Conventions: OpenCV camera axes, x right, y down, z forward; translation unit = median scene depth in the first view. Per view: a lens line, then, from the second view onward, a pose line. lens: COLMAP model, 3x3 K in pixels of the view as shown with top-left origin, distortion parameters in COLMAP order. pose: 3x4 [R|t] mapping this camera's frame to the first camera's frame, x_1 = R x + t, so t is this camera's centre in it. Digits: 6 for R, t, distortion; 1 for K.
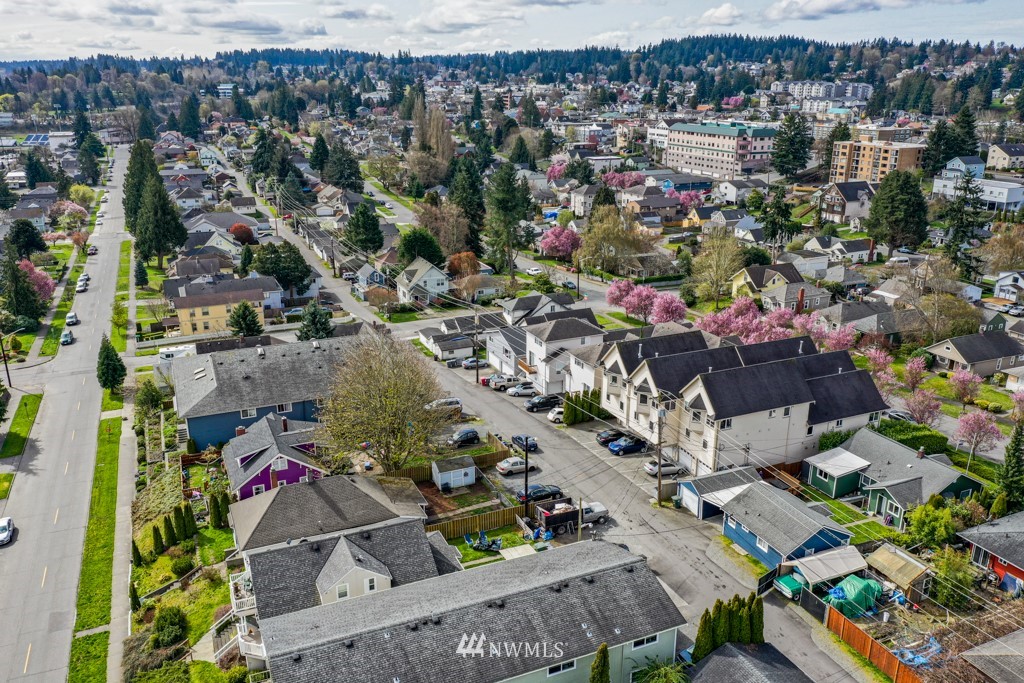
lens RADIAL K [[803.7, 0, 513.2], [0, 803.7, 341.4], [0, 0, 1]] dist [-0.000707, 0.001526]
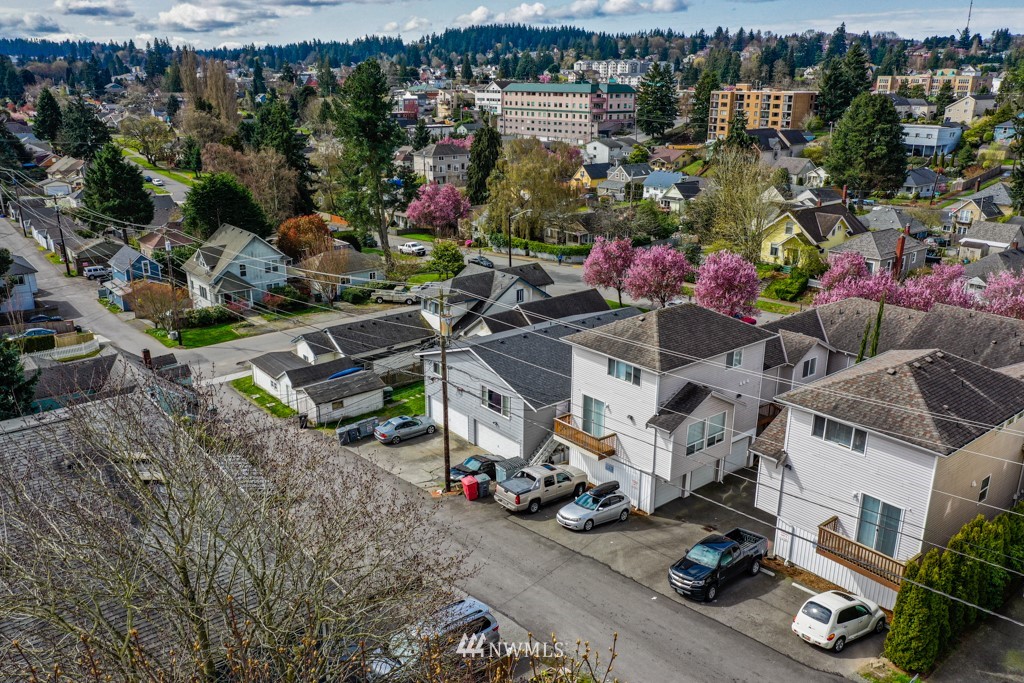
lens RADIAL K [[803.7, 0, 510.6], [0, 803.7, 342.7], [0, 0, 1]] dist [-0.000707, 0.001526]
pose [[0.966040, -0.080507, 0.245532, -0.048193], [0.080643, 0.996698, 0.009520, -0.009184], [-0.245487, 0.010604, 0.969342, 0.288060]]
